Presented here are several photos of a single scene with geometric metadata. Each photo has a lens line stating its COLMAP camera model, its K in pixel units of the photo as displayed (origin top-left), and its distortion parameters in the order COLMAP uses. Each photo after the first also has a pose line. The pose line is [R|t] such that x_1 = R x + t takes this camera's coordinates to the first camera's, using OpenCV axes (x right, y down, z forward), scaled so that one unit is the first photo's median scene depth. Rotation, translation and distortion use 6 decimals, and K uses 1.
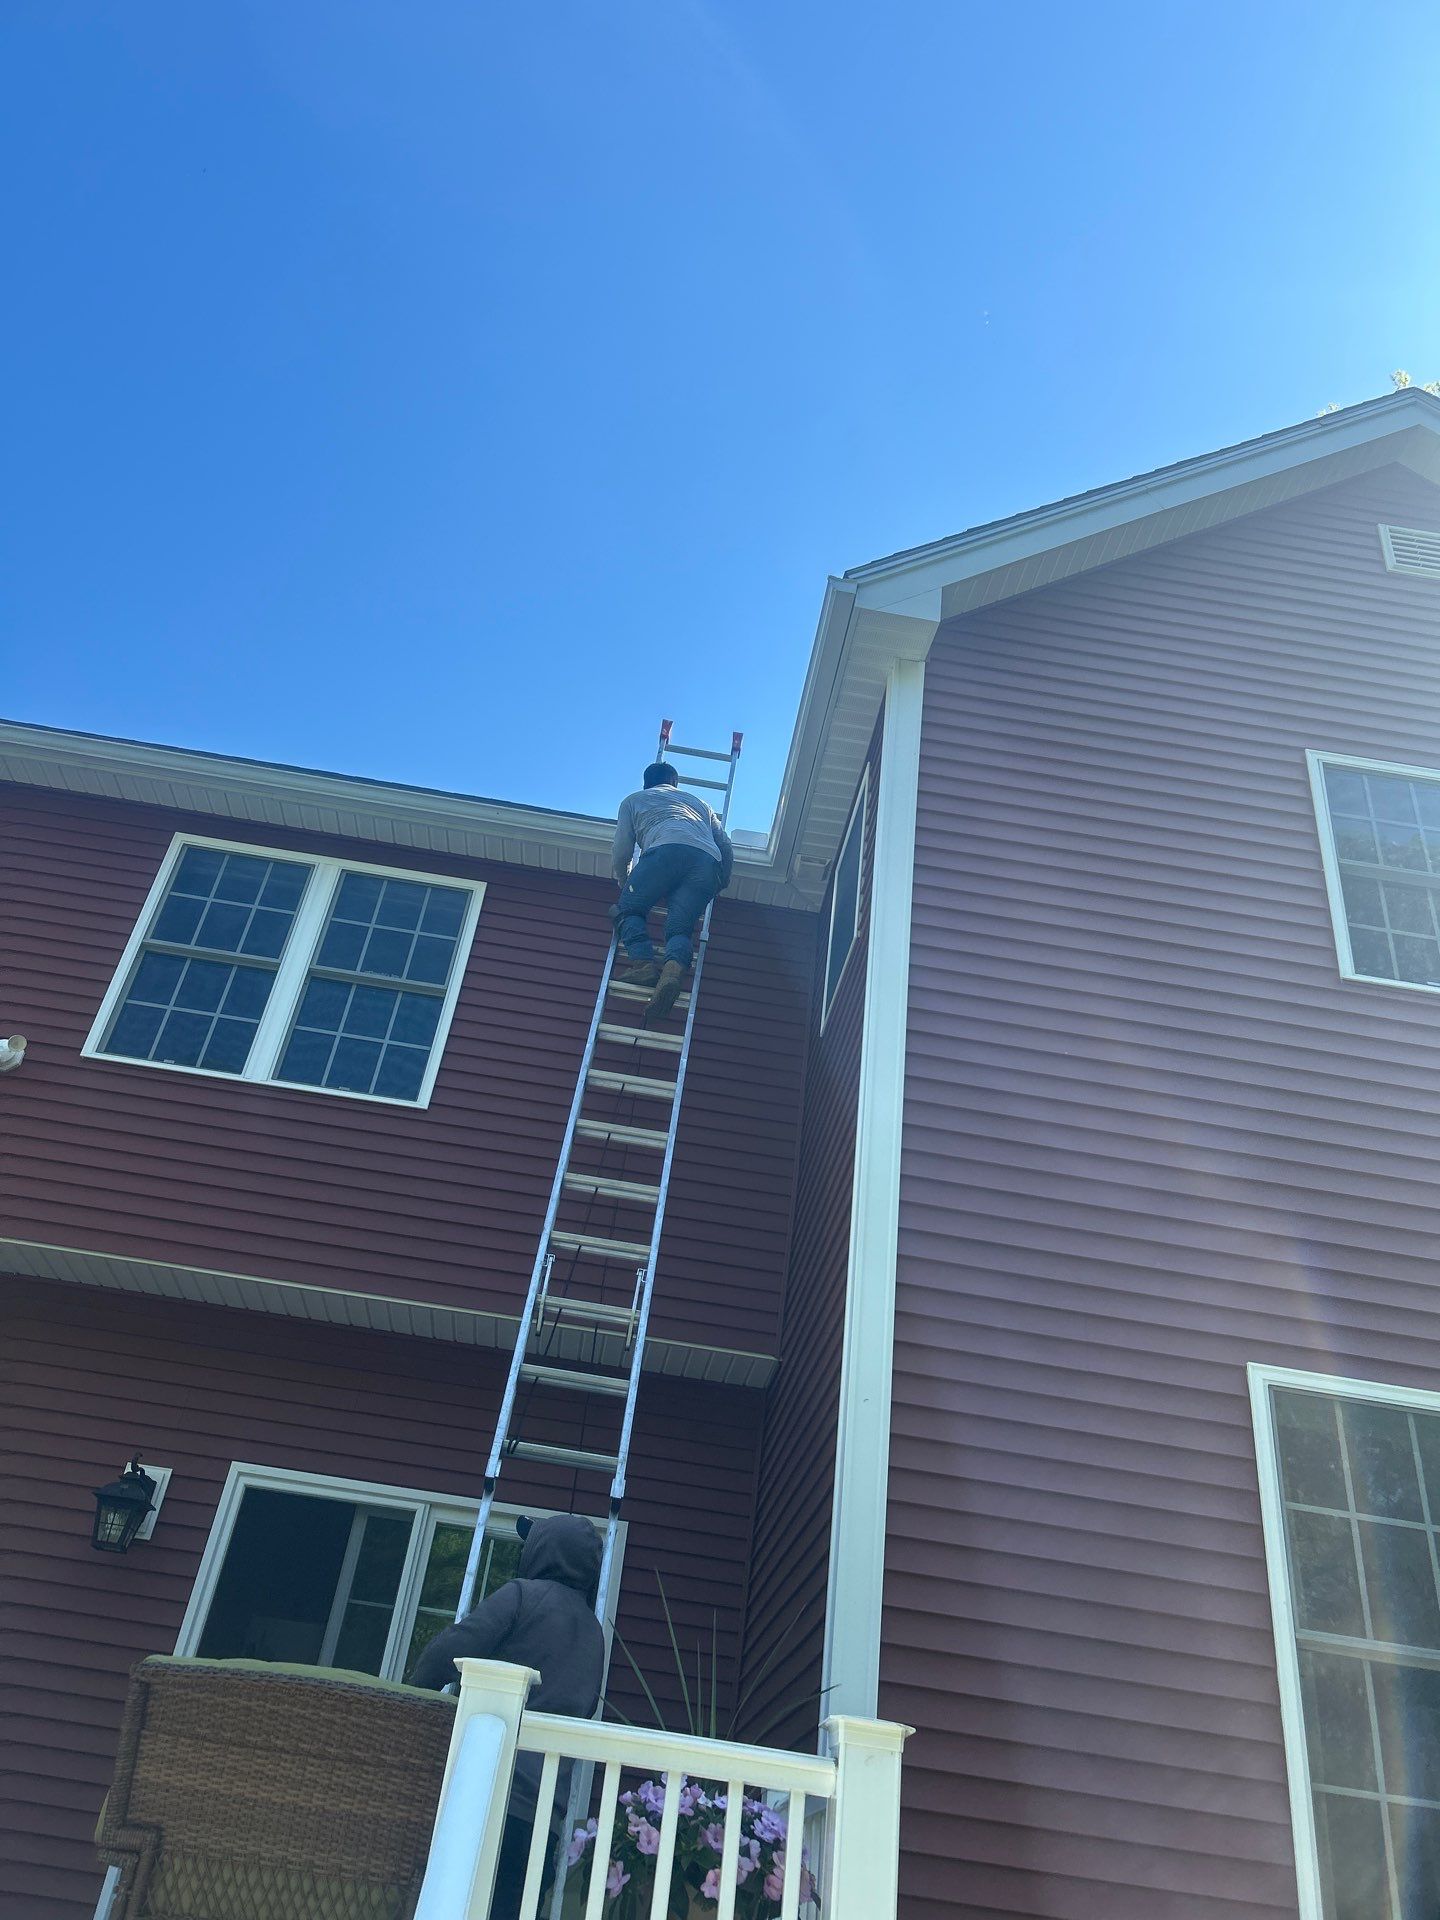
lens RADIAL K [[1446.8, 0, 701.8], [0, 1446.8, 961.3], [0, 0, 1]] dist [0.046116, -0.045745]
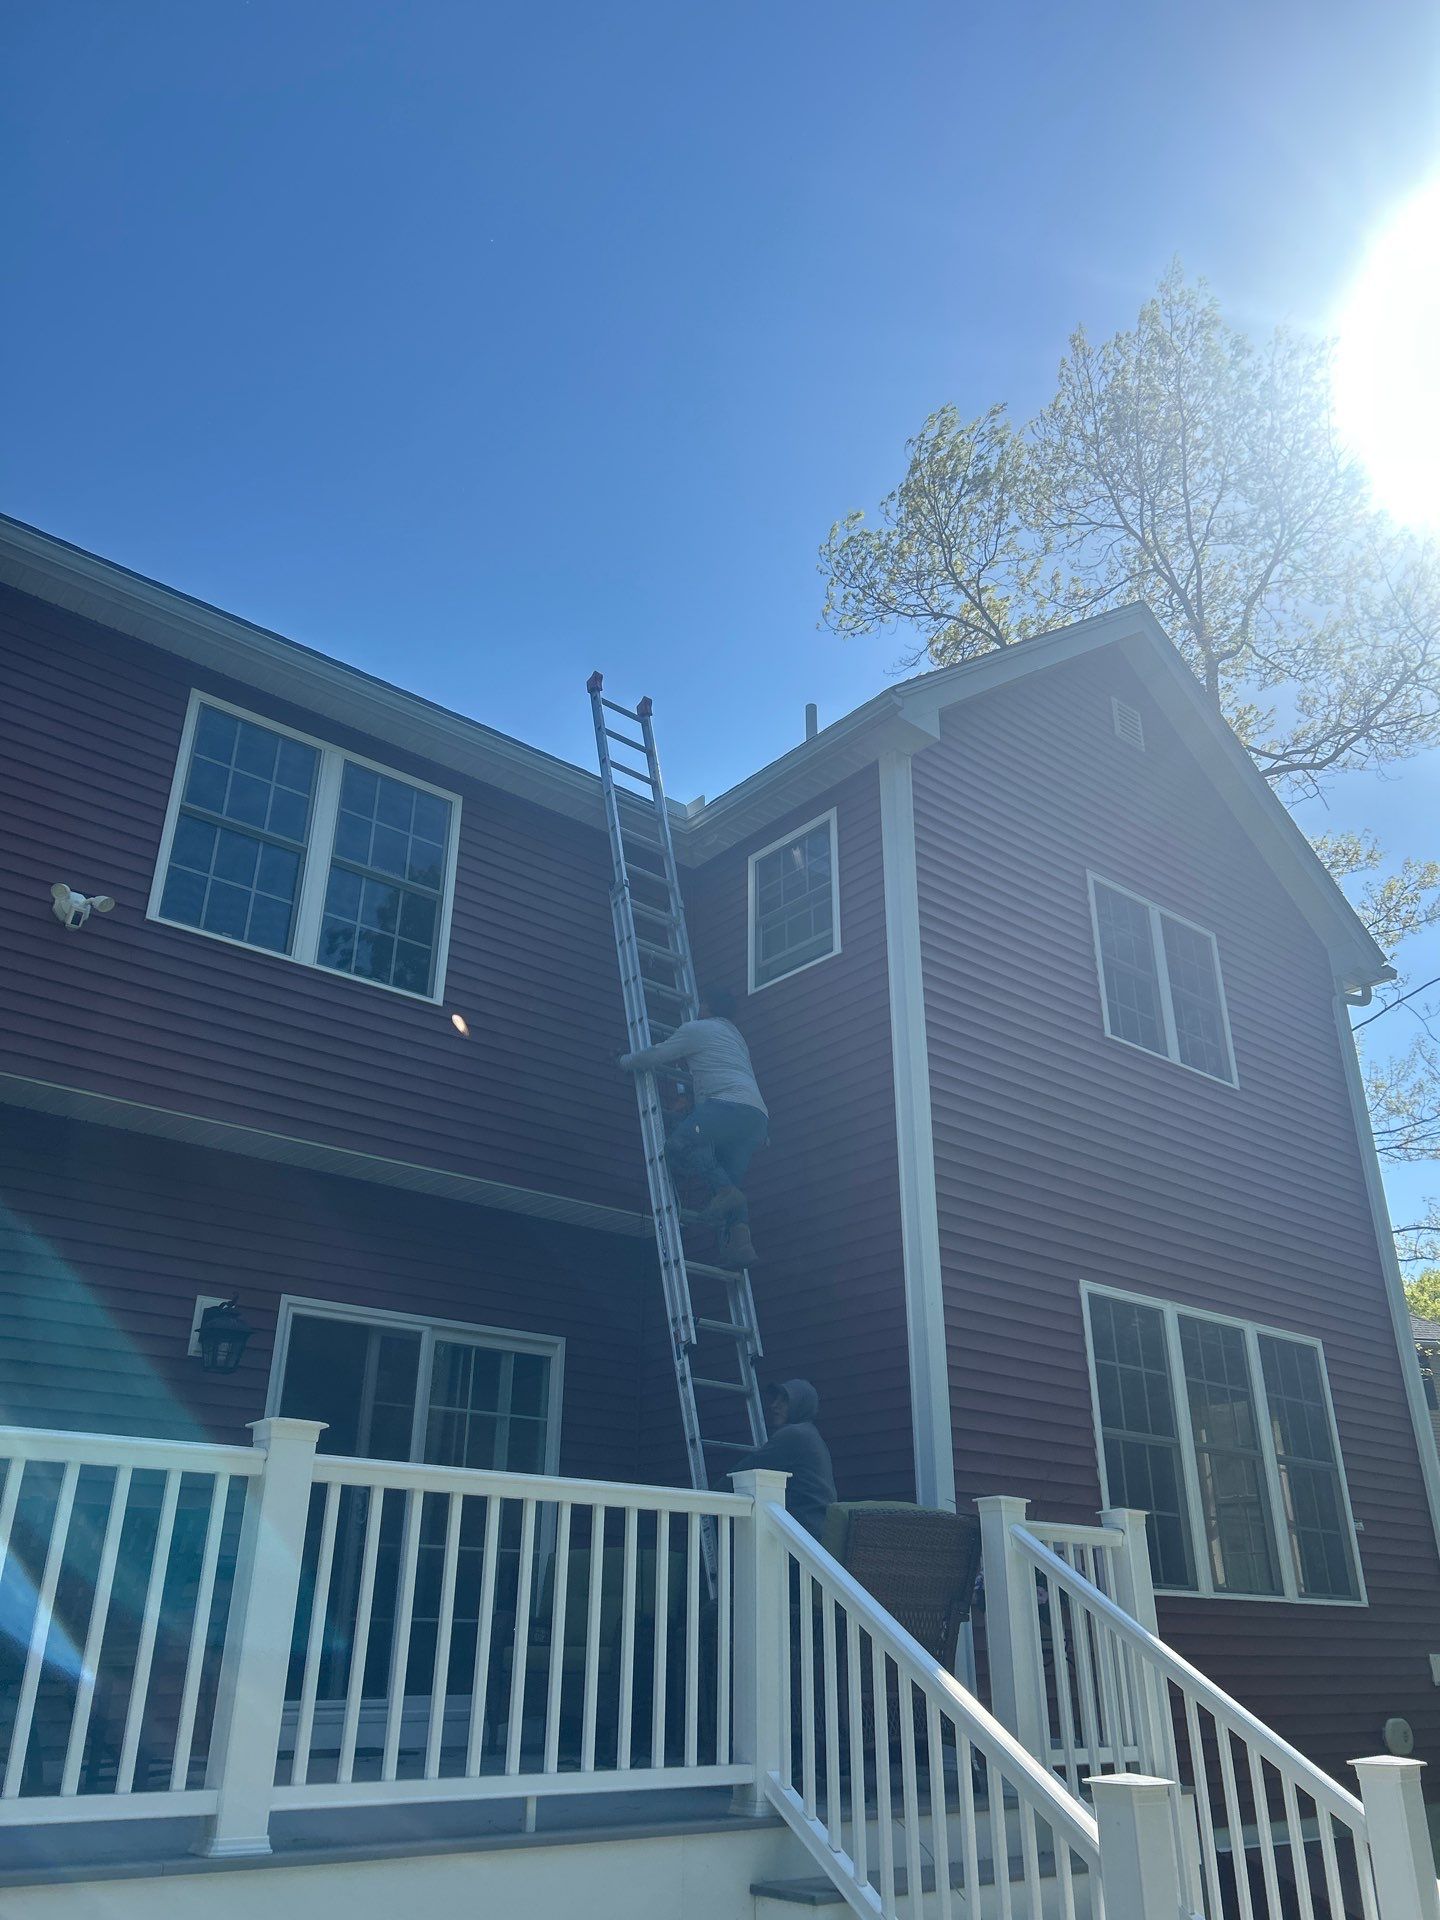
lens RADIAL K [[1446.8, 0, 709.3], [0, 1446.8, 970.7], [0, 0, 1]] dist [0.046116, -0.045745]
pose [[0.822312, 0.127289, 0.554617, -0.655310], [-0.243347, 0.959703, 0.140542, -0.141038], [-0.514378, -0.250534, 0.820151, -0.067099]]
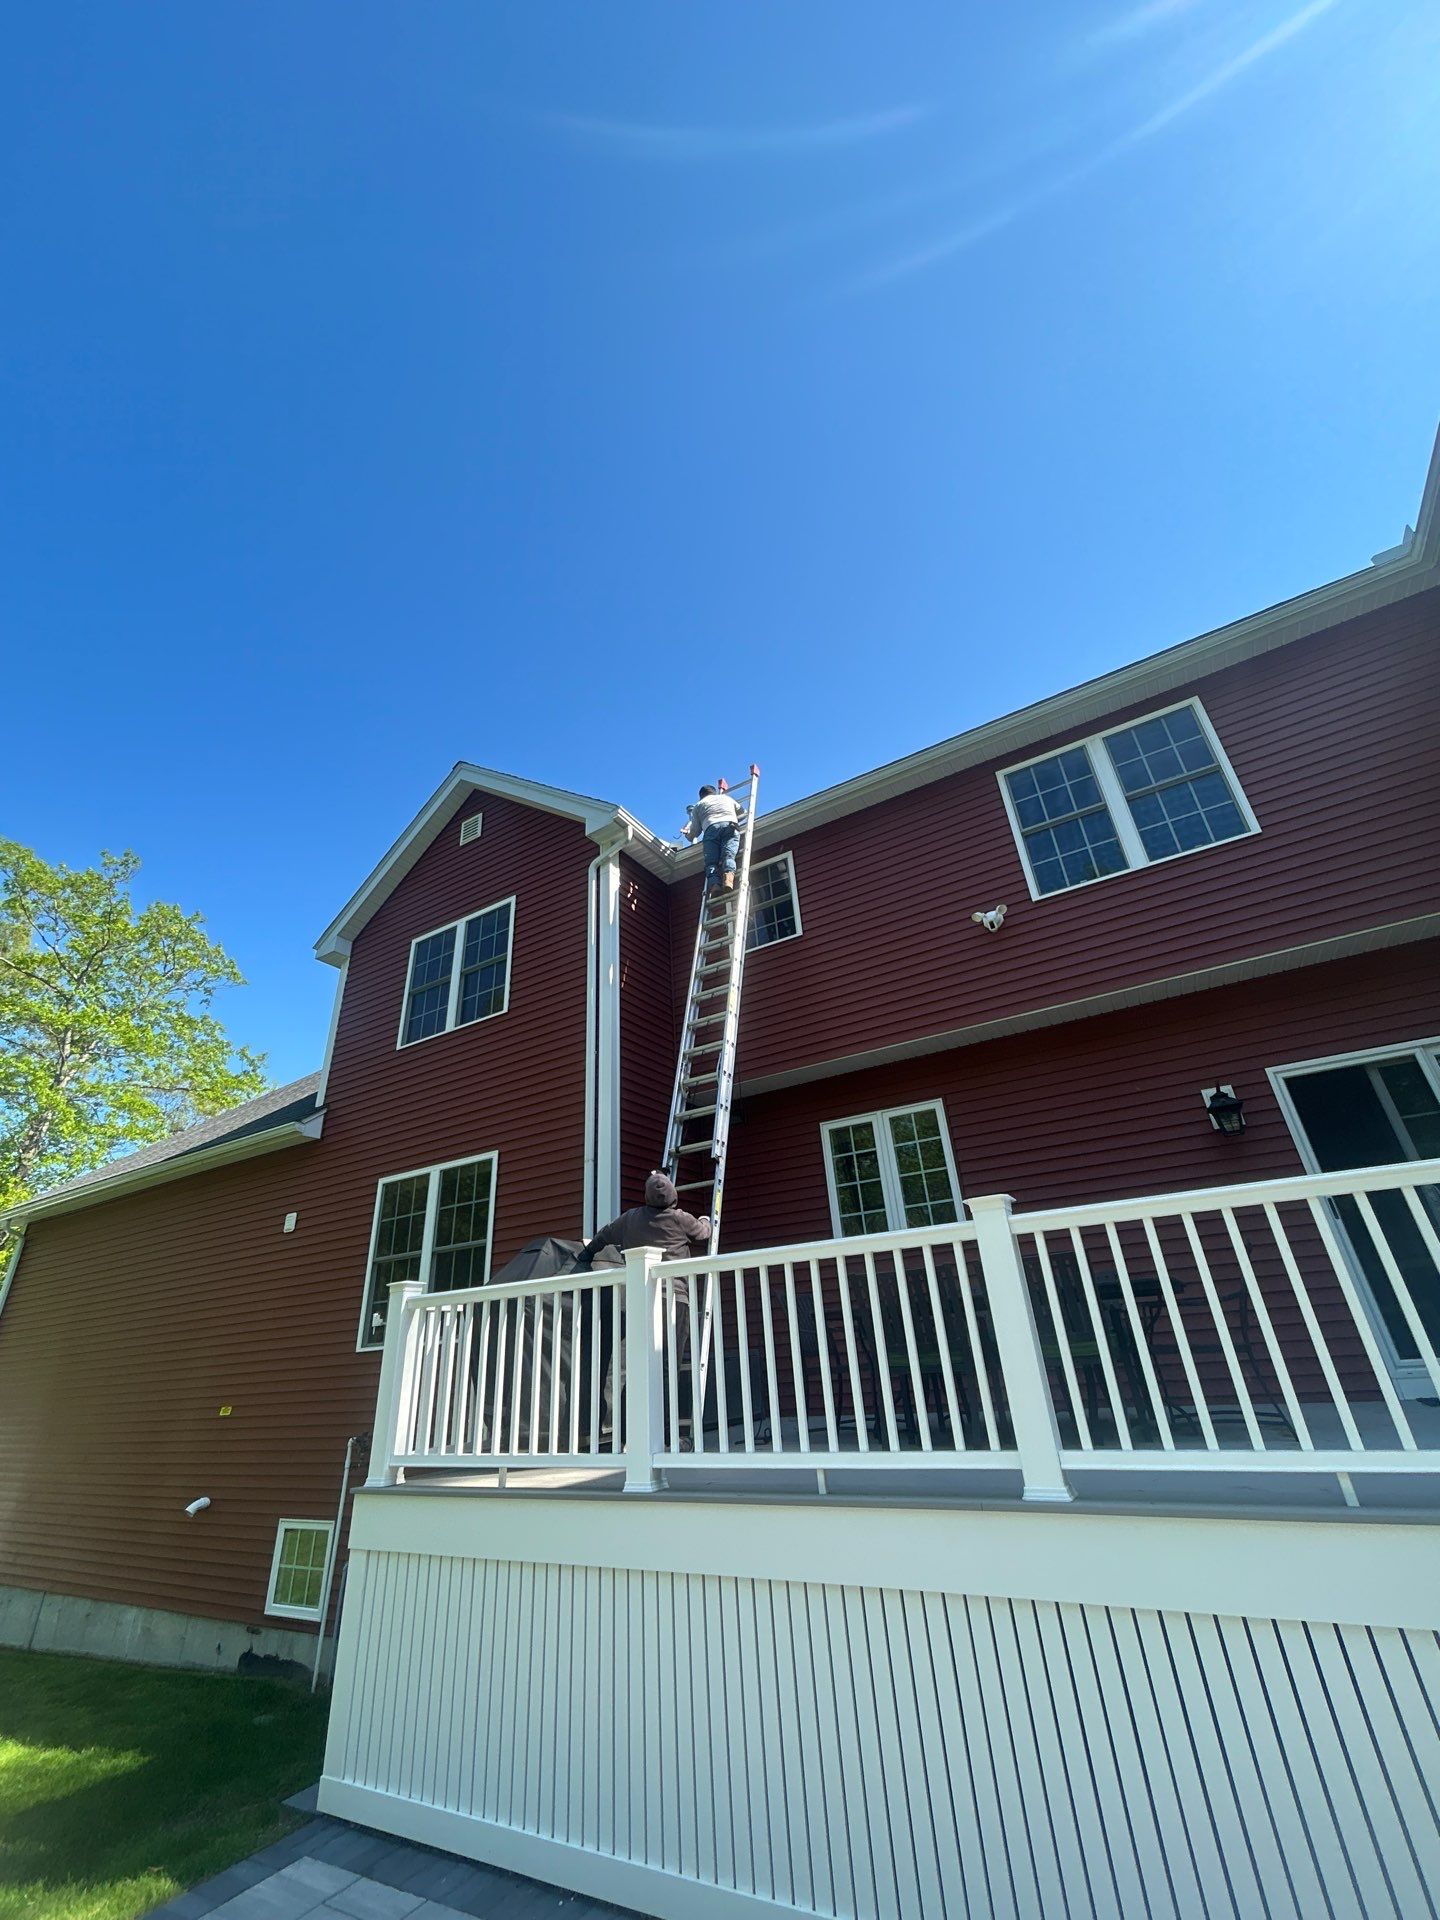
lens RADIAL K [[775.6, 0, 723.0], [0, 775.6, 946.1], [0, 0, 1]] dist [0.000479, 0.000175]
pose [[0.786508, -0.431204, -0.442119, -0.323942], [0.474715, 0.880031, -0.013810, -0.051880], [0.395033, -0.199019, 0.896850, -0.000045]]
